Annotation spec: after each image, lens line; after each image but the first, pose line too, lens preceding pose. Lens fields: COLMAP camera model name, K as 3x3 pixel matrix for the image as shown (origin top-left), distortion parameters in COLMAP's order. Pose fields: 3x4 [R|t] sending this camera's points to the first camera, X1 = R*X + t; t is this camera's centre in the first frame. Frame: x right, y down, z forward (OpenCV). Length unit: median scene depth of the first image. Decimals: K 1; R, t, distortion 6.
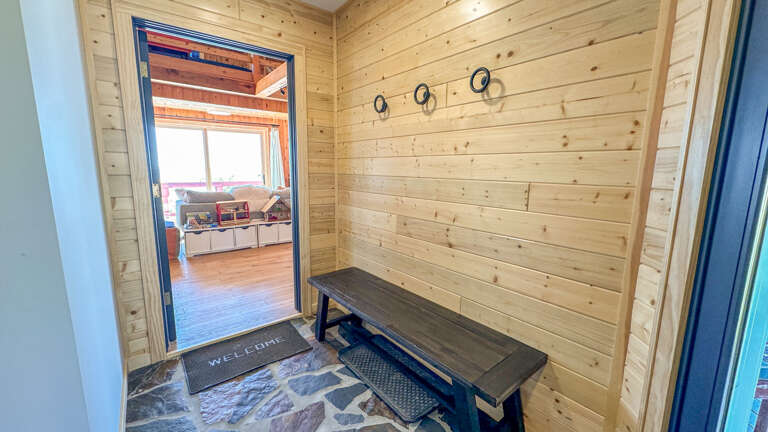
lens RADIAL K [[308.0, 0, 386.2], [0, 308.0, 214.8], [0, 0, 1]] dist [0.001908, -0.000005]
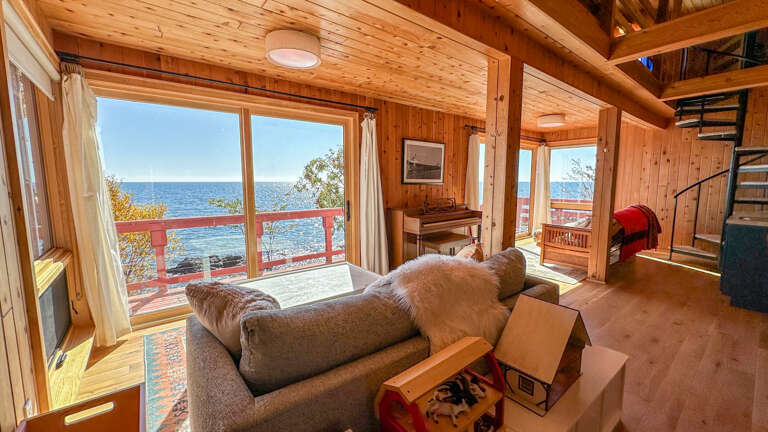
lens RADIAL K [[308.0, 0, 386.4], [0, 308.0, 212.3], [0, 0, 1]] dist [0.001908, -0.000005]
pose [[0.999849, -0.017266, -0.001994, -0.376496], [0.017152, 0.998719, -0.047607, -0.099669], [0.002813, 0.047566, 0.998864, 0.543234]]
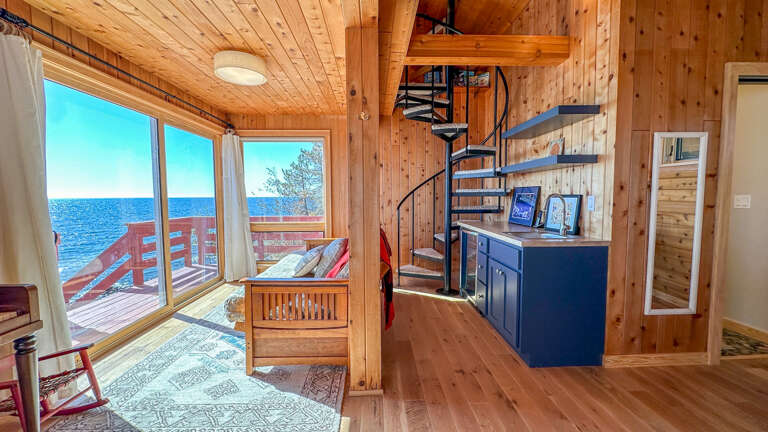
lens RADIAL K [[308.0, 0, 382.9], [0, 308.0, 214.2], [0, 0, 1]] dist [0.001908, -0.000005]
pose [[0.605693, -0.069510, 0.792657, -0.177695], [0.134405, 0.990800, -0.015817, -0.143670], [-0.784265, 0.116118, 0.609463, 0.945731]]
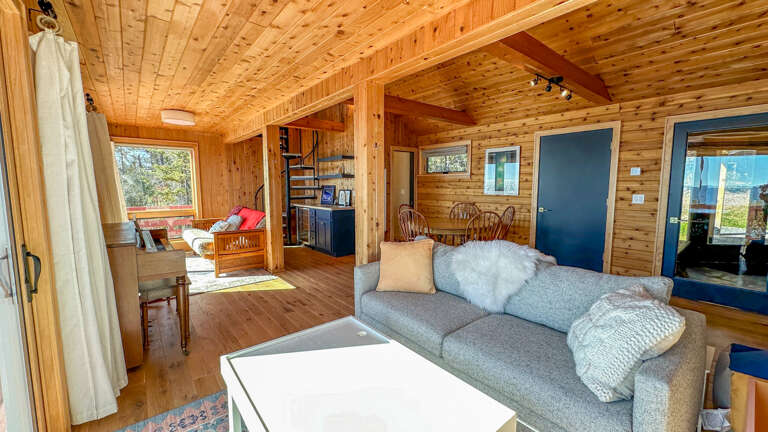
lens RADIAL K [[308.0, 0, 384.9], [0, 308.0, 215.7], [0, 0, 1]] dist [0.001908, -0.000005]
pose [[-0.009329, -0.119451, 0.992796, -0.661690], [0.152740, 0.981019, 0.119470, -0.159003], [-0.988222, 0.152754, 0.009093, 0.884939]]
